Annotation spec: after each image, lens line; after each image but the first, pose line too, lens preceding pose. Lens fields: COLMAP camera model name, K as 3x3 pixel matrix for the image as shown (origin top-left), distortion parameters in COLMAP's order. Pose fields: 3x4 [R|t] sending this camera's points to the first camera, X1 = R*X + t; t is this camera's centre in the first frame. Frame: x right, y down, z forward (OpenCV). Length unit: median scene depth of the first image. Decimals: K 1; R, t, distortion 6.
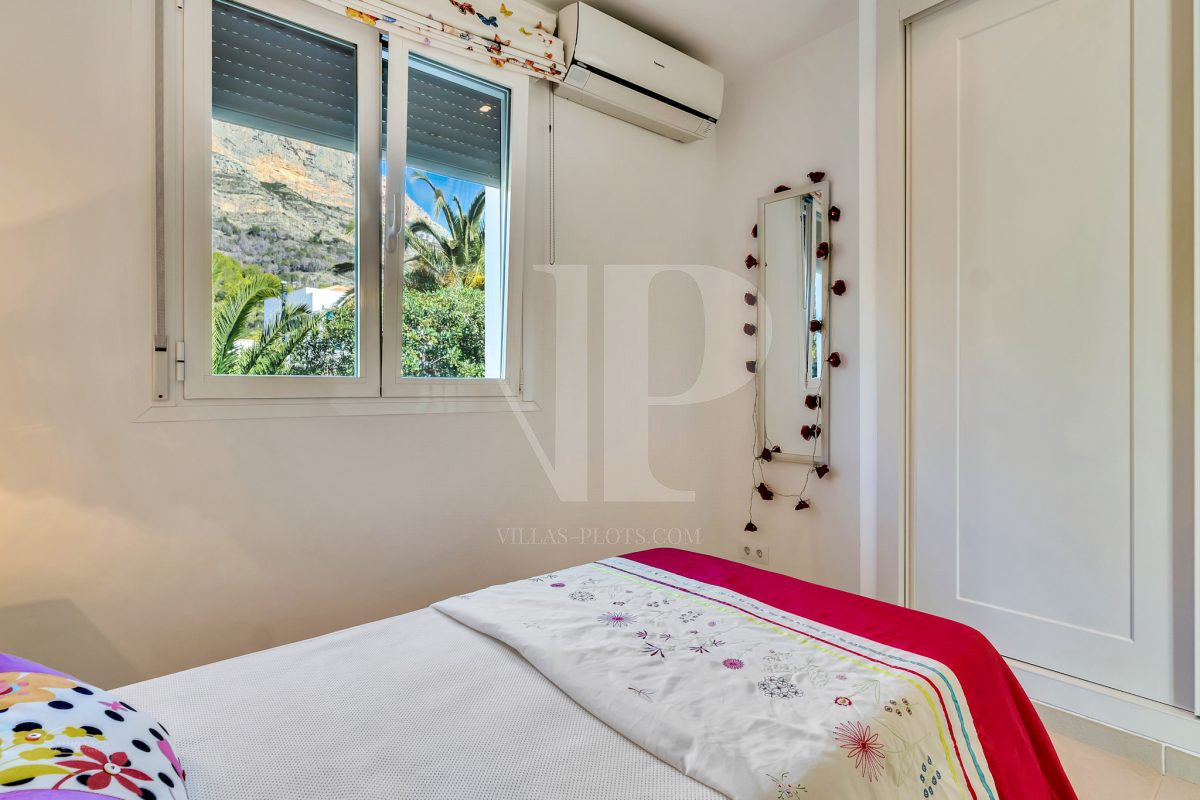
lens RADIAL K [[598.4, 0, 598.2], [0, 598.4, 392.3], [0, 0, 1]] dist [0.002159, 0.000557]
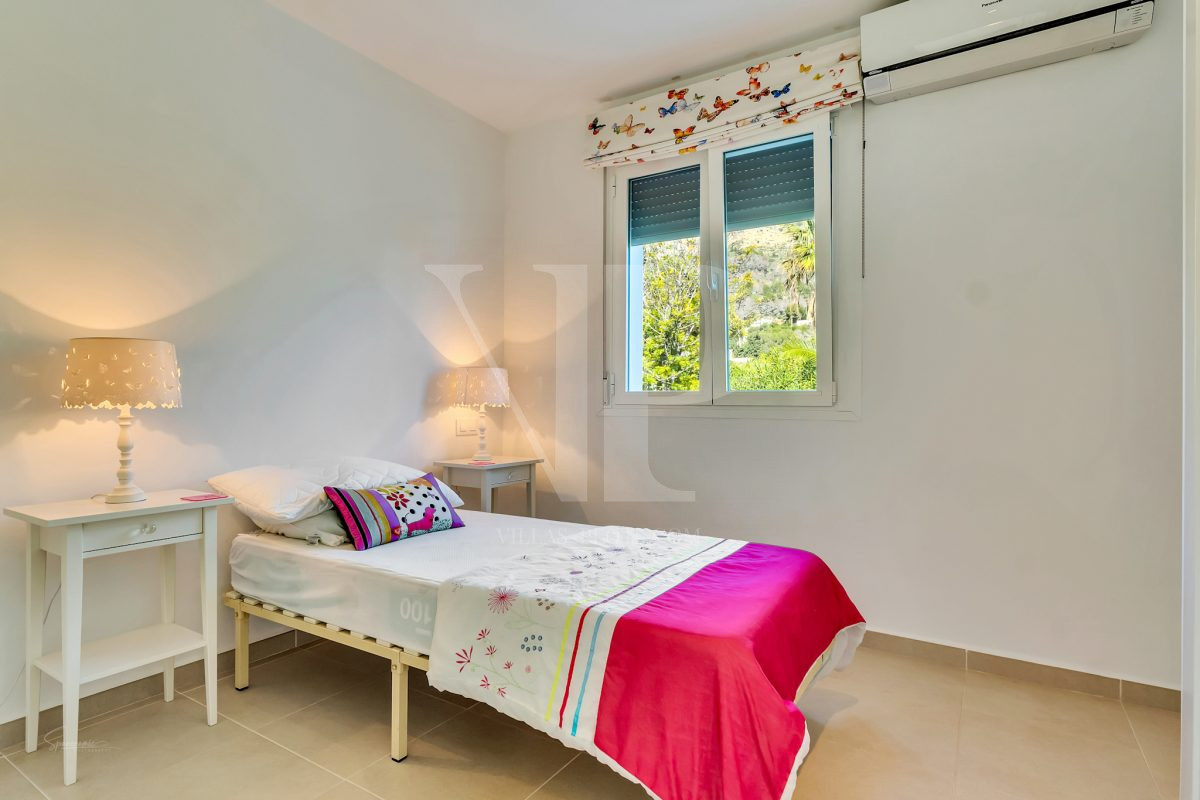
lens RADIAL K [[631.5, 0, 595.8], [0, 631.5, 399.4], [0, 0, 1]] dist [-0.004386, -0.000804]
pose [[0.298811, 0.002307, -0.954309, 0.997564], [-0.004789, 0.999988, 0.000917, -0.003950], [0.954300, 0.004296, 0.298819, 0.297607]]
